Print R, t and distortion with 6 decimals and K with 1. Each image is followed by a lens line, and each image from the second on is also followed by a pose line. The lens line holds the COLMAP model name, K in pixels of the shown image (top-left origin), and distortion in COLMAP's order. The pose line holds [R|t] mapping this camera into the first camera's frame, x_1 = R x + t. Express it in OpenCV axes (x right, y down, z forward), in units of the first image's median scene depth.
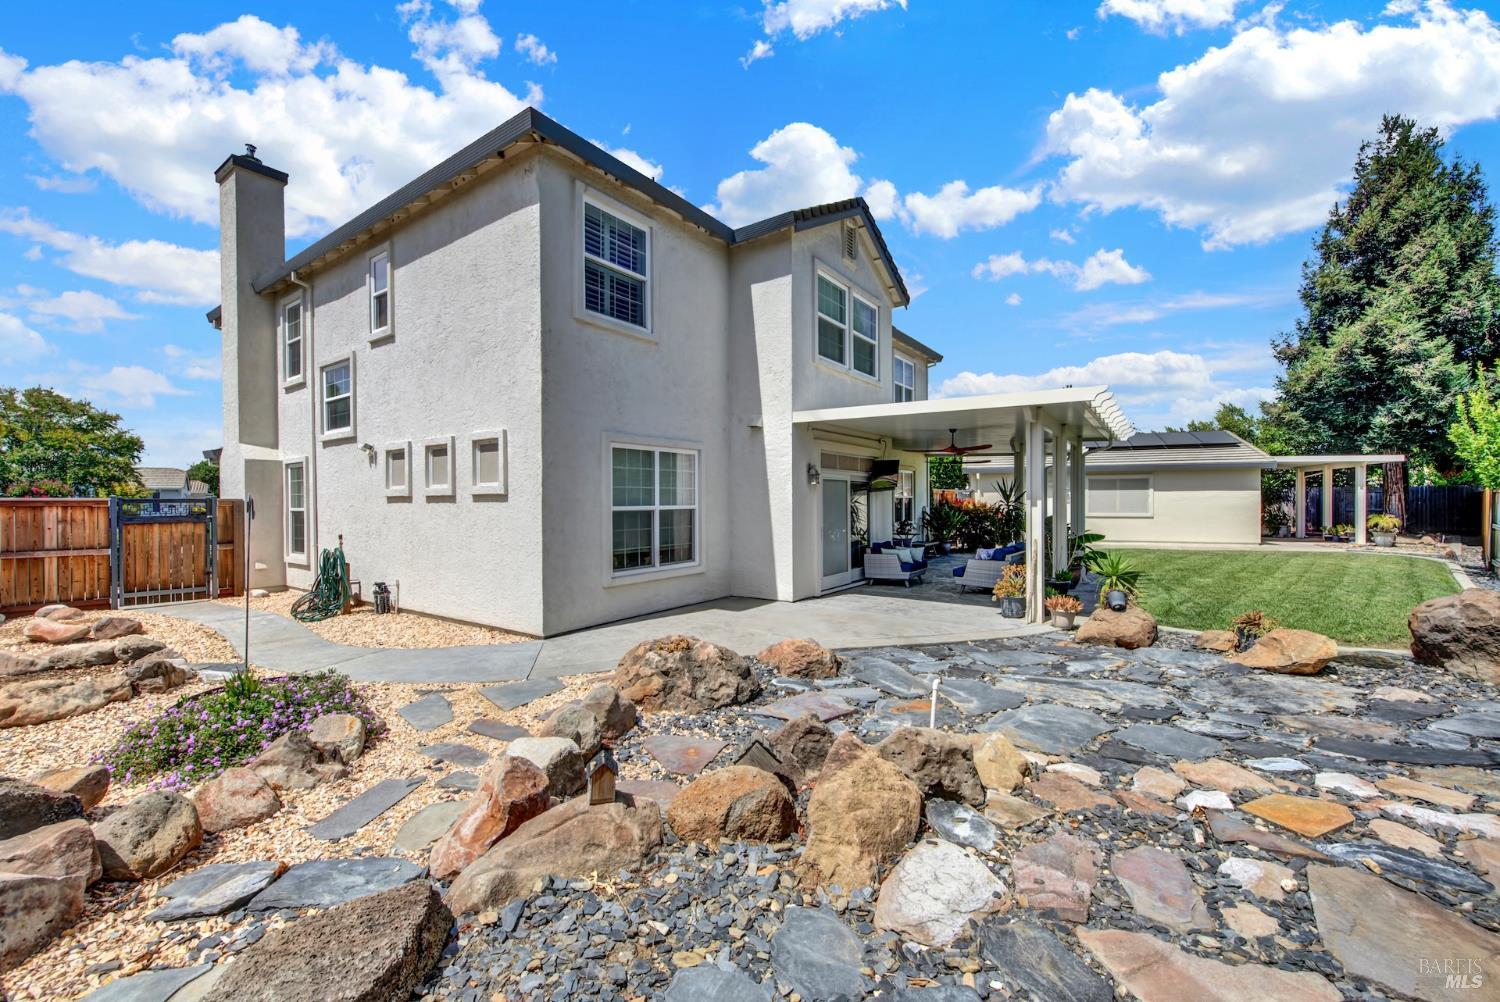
lens RADIAL K [[600.7, 0, 753.1], [0, 600.7, 504.6], [0, 0, 1]] dist [-0.000661, -0.000437]
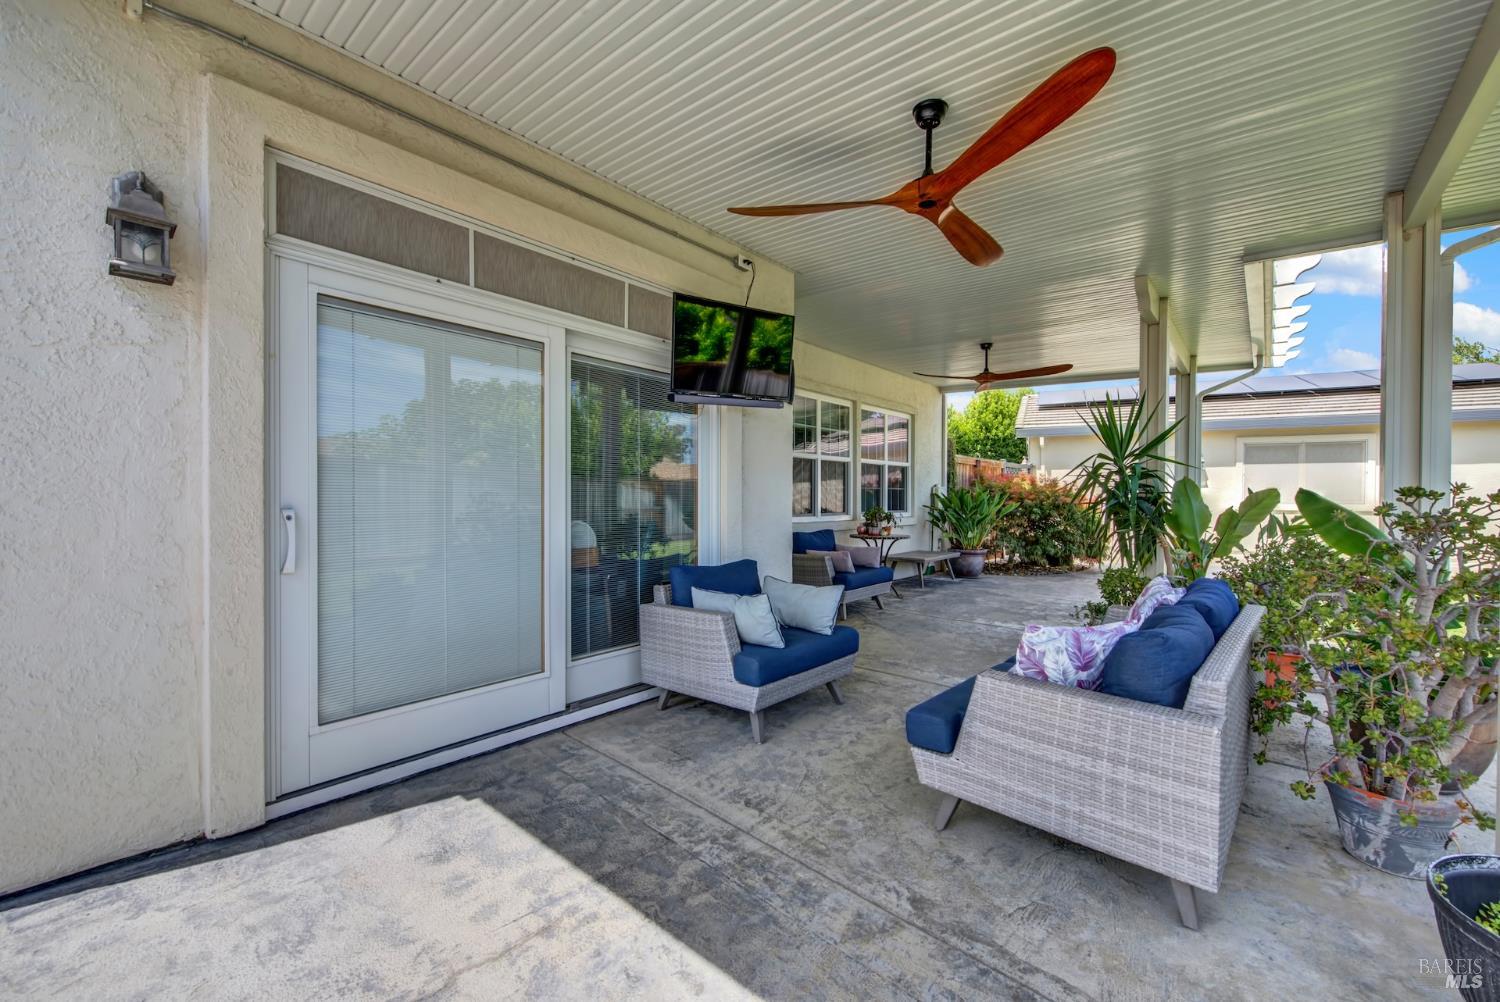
lens RADIAL K [[598.9, 0, 757.0], [0, 598.9, 503.8], [0, 0, 1]] dist [0.007074, -0.005049]
pose [[0.996131, 0.010455, -0.087252, 0.159724], [-0.010272, 0.999944, 0.002548, 0.018107], [0.087274, -0.001642, 0.996183, 0.419570]]
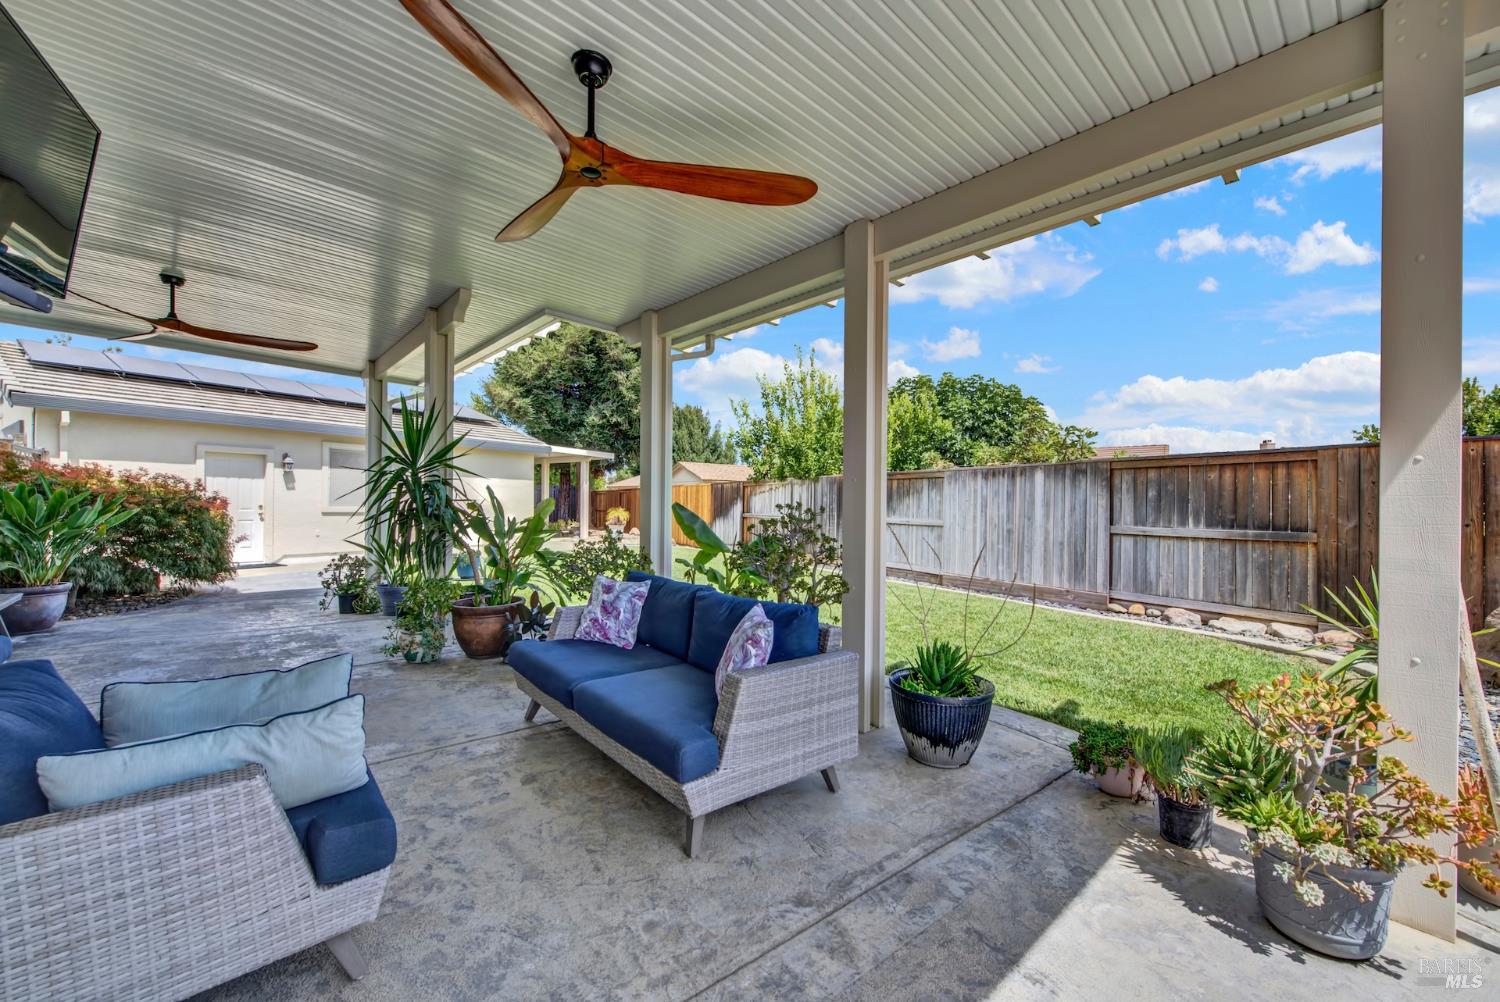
lens RADIAL K [[598.9, 0, 757.0], [0, 598.9, 503.8], [0, 0, 1]] dist [0.007074, -0.005049]
pose [[0.208474, 0.008221, 0.977993, 0.079151], [-0.001934, 0.999966, -0.007994, 0.015878], [-0.978026, -0.000225, 0.208483, 0.501461]]
